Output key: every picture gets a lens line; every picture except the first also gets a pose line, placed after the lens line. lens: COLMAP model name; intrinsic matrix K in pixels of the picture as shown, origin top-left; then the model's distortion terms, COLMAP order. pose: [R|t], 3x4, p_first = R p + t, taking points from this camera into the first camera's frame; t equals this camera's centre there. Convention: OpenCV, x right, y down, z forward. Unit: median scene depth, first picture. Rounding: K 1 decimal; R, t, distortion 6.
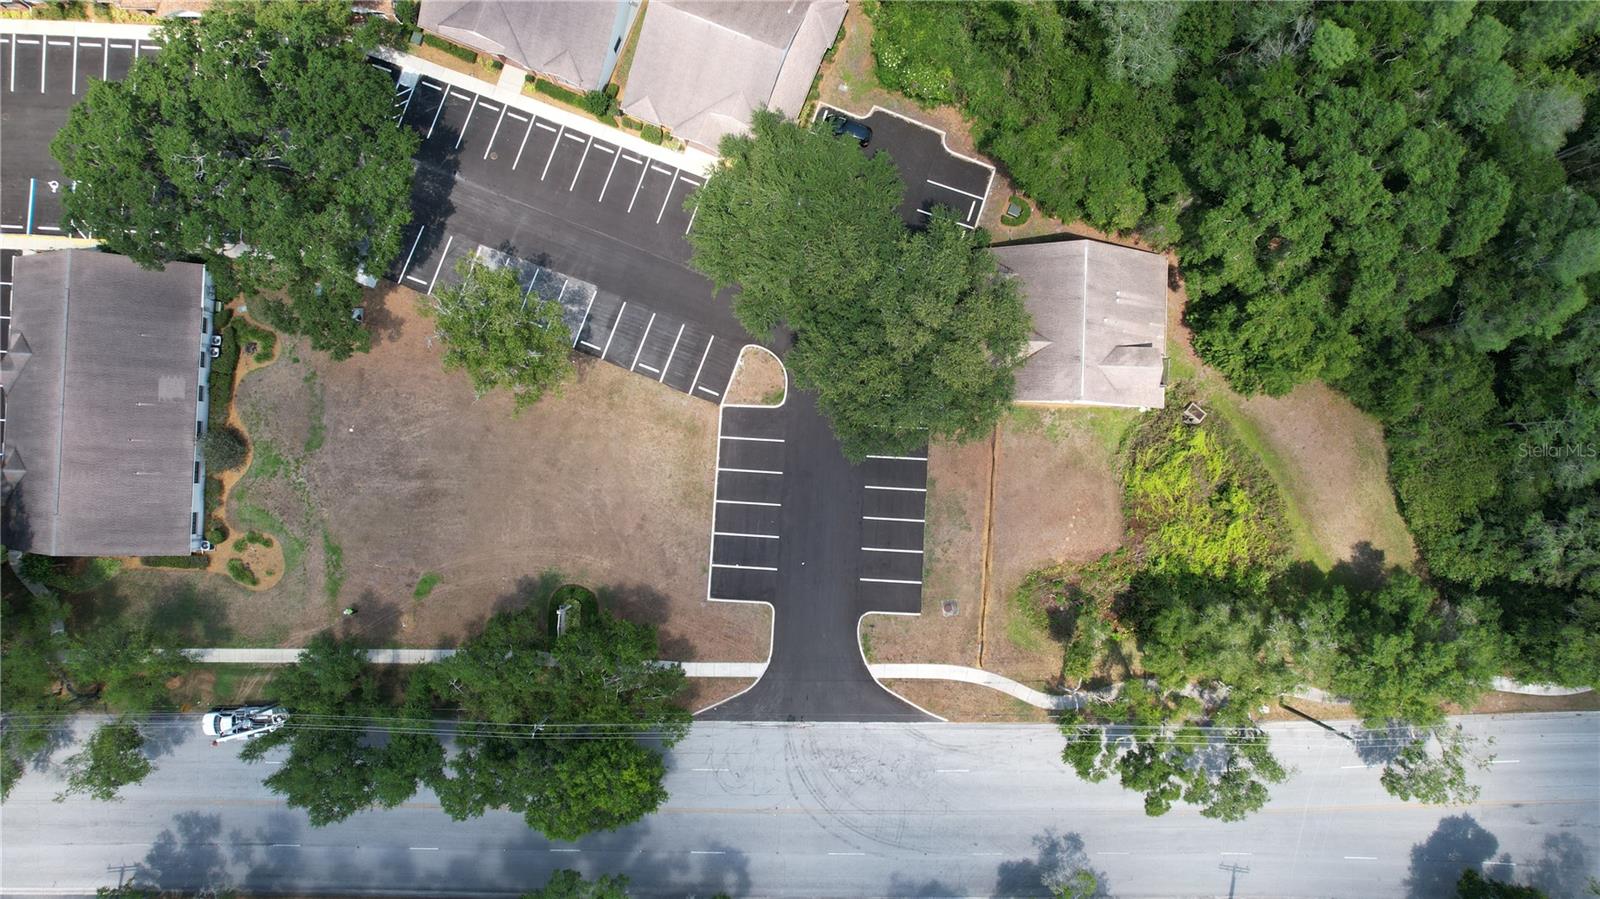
lens RADIAL K [[1039.9, 0, 790.1], [0, 1039.9, 447.3], [0, 0, 1]] dist [-0.064552, 0.039910]
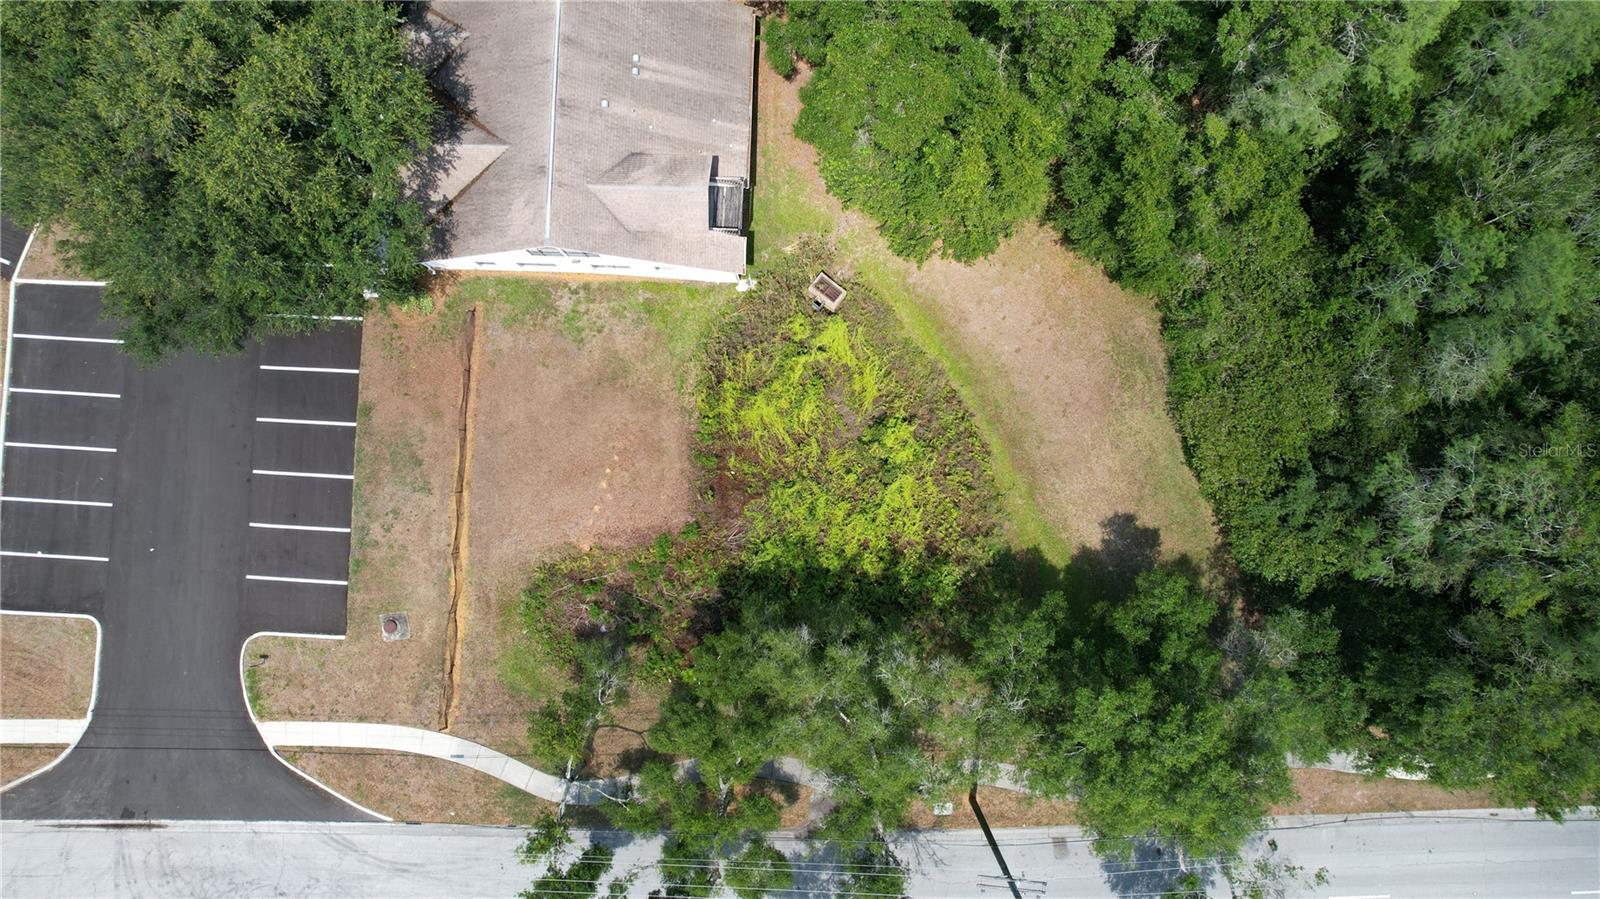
lens RADIAL K [[1039.9, 0, 810.3], [0, 1039.9, 449.6], [0, 0, 1]] dist [-0.064552, 0.039910]
pose [[0.999985, -0.001842, 0.005137, 0.384017], [0.001835, 0.999997, 0.001405, 0.055374], [-0.005140, -0.001395, 0.999986, 0.423432]]
